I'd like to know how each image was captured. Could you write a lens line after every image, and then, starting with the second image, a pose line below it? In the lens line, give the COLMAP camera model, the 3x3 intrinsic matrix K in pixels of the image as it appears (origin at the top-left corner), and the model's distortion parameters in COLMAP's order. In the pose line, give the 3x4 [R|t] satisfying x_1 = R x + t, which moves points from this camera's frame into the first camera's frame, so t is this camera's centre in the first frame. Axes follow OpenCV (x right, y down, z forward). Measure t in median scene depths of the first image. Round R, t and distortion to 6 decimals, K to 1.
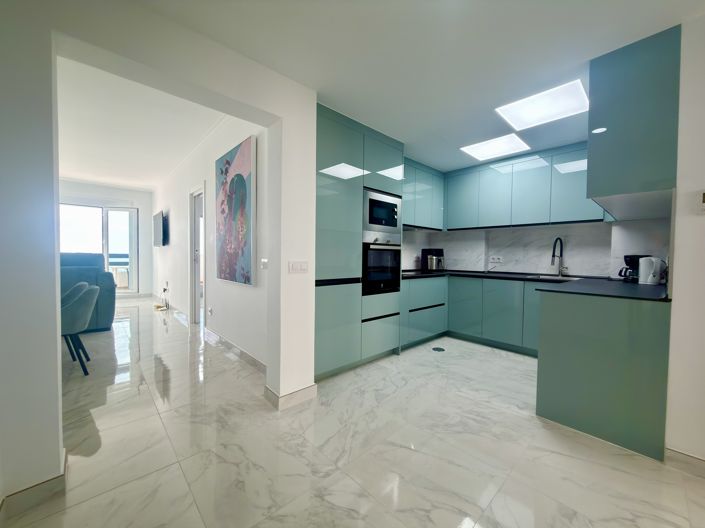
lens RADIAL K [[279.5, 0, 352.5], [0, 279.5, 264.0], [0, 0, 1]] dist [-0.000382, 0.000504]
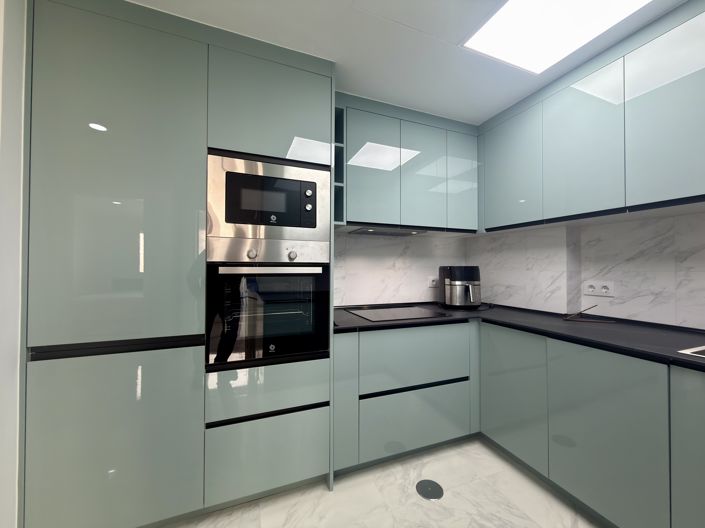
lens RADIAL K [[274.9, 0, 352.5], [0, 274.9, 264.0], [0, 0, 1]] dist [-0.002195, -0.000107]
pose [[0.930289, -0.015453, -0.366503, 0.332437], [-0.001100, 0.998990, -0.044913, -0.038554], [0.366827, 0.042185, 0.929332, 0.481990]]
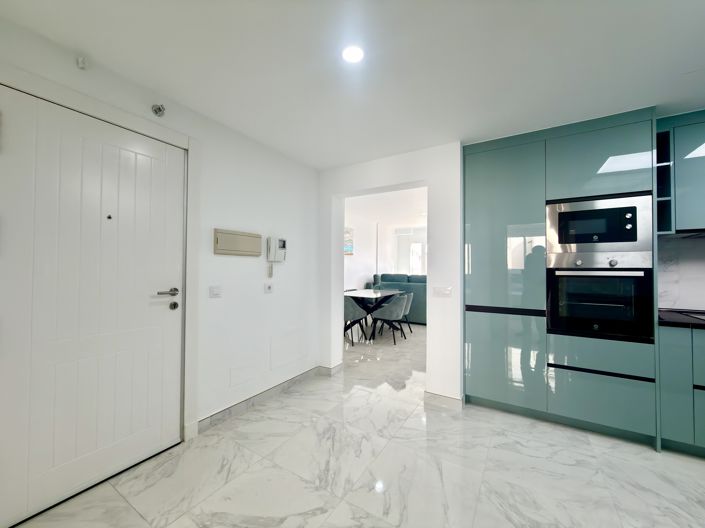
lens RADIAL K [[279.5, 0, 352.5], [0, 279.5, 264.0], [0, 0, 1]] dist [-0.000382, 0.000504]
pose [[0.272873, -0.029141, -0.961609, 0.501357], [-0.029524, 0.998817, -0.038646, -0.029579], [0.961597, 0.038936, 0.271690, 0.166297]]
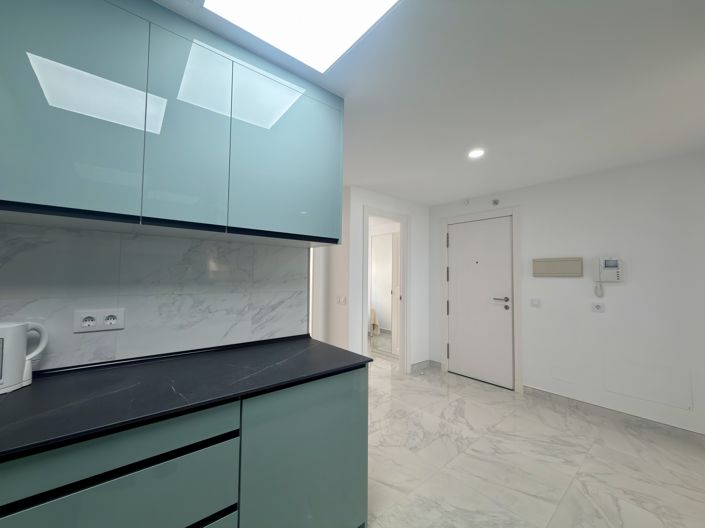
lens RADIAL K [[279.5, 0, 352.5], [0, 279.5, 264.0], [0, 0, 1]] dist [-0.000382, 0.000504]
pose [[-0.998536, -0.020946, 0.049870, 0.365043], [-0.022098, 0.999499, -0.022649, -0.072543], [-0.049370, -0.023717, -0.998499, 0.934479]]
